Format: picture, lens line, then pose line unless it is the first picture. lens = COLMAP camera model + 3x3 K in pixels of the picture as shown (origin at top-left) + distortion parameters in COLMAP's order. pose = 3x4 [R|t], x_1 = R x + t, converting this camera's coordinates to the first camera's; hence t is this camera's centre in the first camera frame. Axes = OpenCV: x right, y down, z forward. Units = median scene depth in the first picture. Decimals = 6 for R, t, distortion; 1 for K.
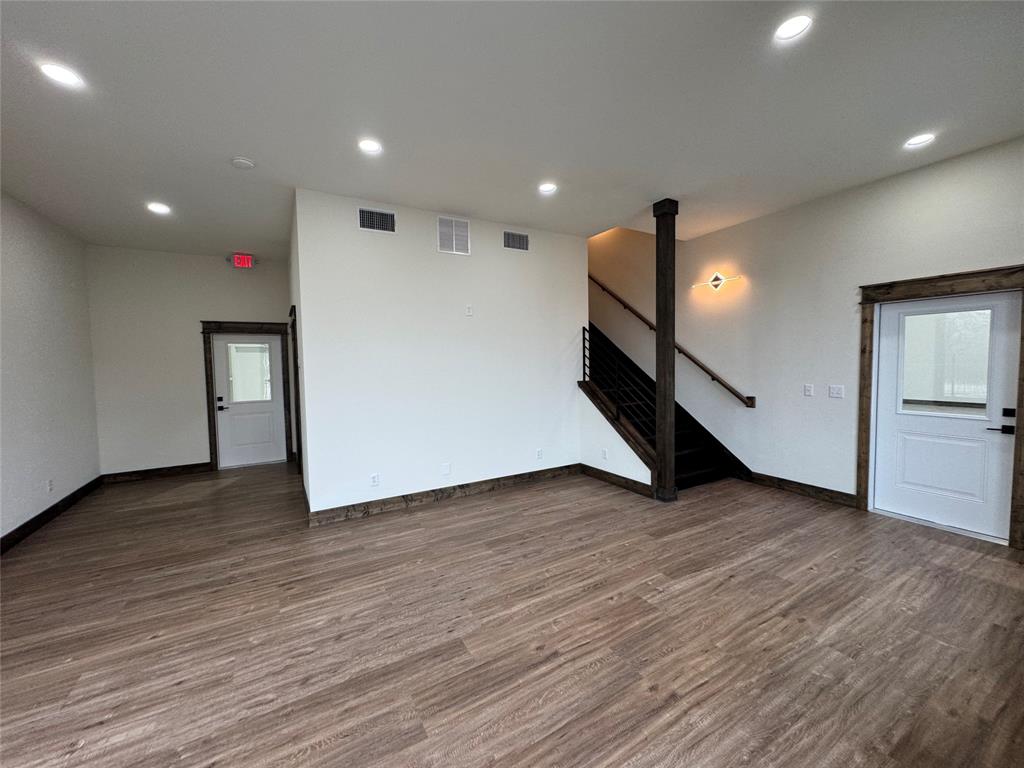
lens RADIAL K [[407.2, 0, 512.5], [0, 407.2, 382.8], [0, 0, 1]] dist [-0.001787, -0.000189]
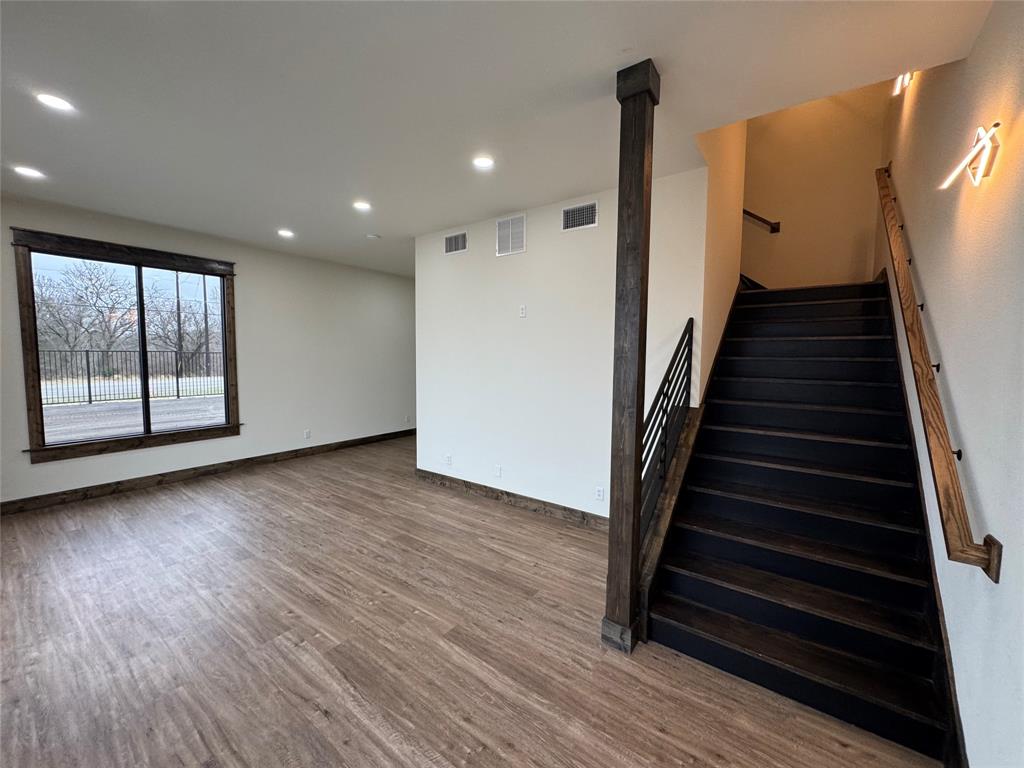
lens RADIAL K [[407.2, 0, 512.5], [0, 407.2, 382.8], [0, 0, 1]] dist [-0.001787, -0.000189]
pose [[0.394695, 0.088683, -0.914522, 1.051328], [-0.067974, 0.995422, 0.067192, -0.107439], [0.916294, 0.035643, 0.398916, 0.859732]]
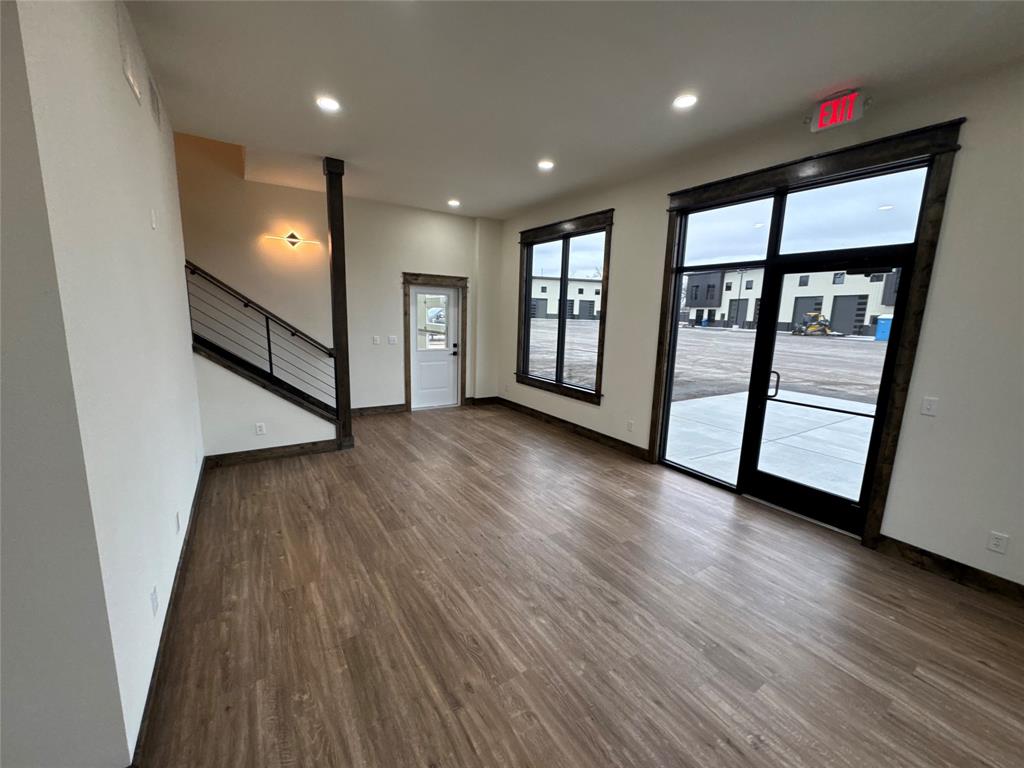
lens RADIAL K [[407.2, 0, 512.5], [0, 407.2, 382.8], [0, 0, 1]] dist [-0.001787, -0.000189]
pose [[-0.054389, -0.152294, 0.986838, -0.944592], [0.024267, 0.987807, 0.153781, -0.054678], [-0.998225, 0.032311, -0.050030, 0.805802]]
